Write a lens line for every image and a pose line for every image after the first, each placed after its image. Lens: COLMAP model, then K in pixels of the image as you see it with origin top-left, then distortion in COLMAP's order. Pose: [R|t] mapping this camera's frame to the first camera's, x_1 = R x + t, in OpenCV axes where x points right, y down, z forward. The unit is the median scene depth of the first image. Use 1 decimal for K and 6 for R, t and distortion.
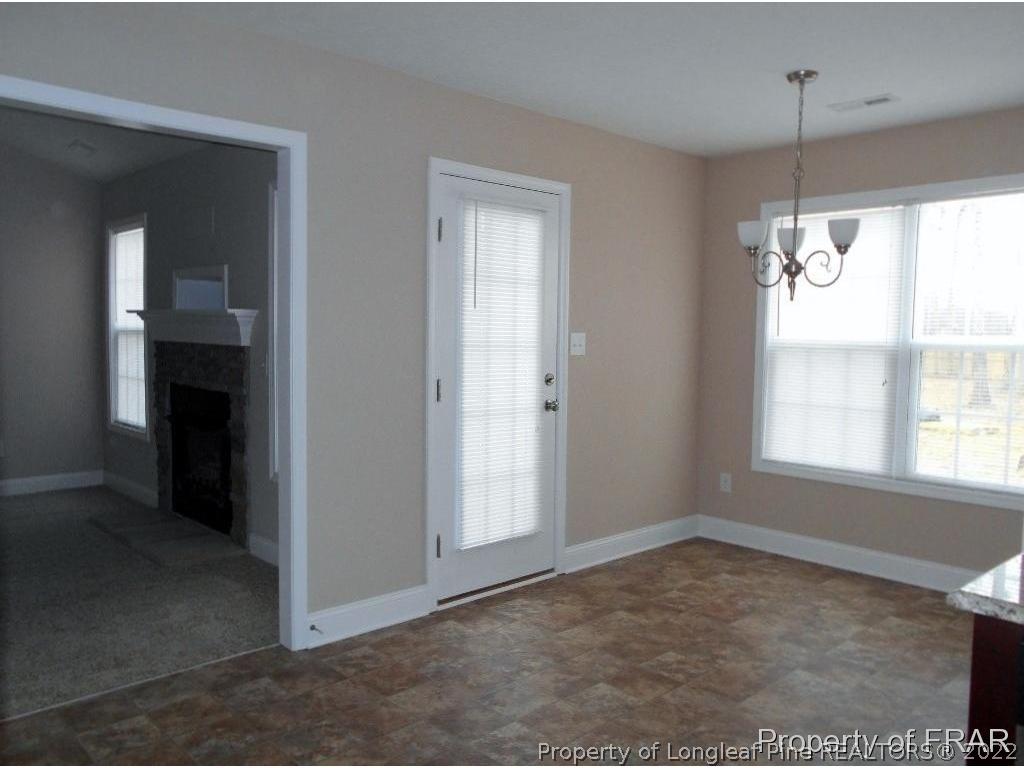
lens RADIAL K [[801.1, 0, 512.0], [0, 801.1, 384.0], [0, 0, 1]] dist [-0.102396, -0.002548]
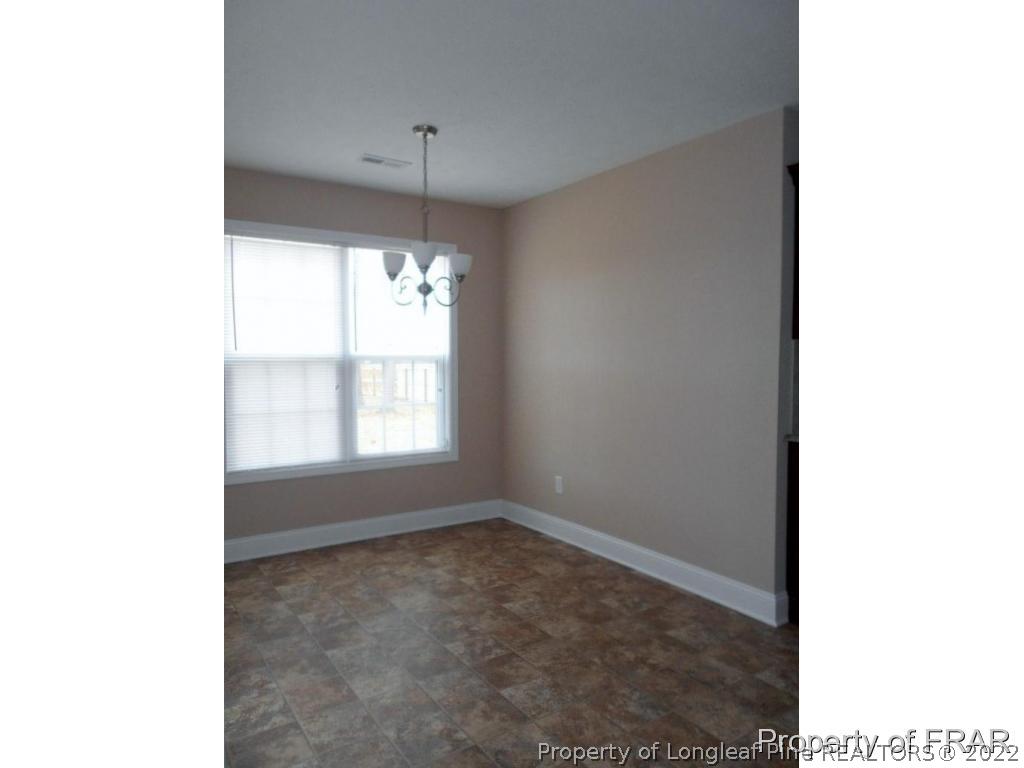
lens RADIAL K [[596.4, 0, 512.0], [0, 596.4, 384.0], [0, 0, 1]] dist [0.000509, 0.000864]
pose [[0.160402, -0.048600, 0.985855, -0.471096], [0.078777, 0.996231, 0.036294, -0.021298], [-0.983903, 0.071841, 0.163626, 0.649274]]
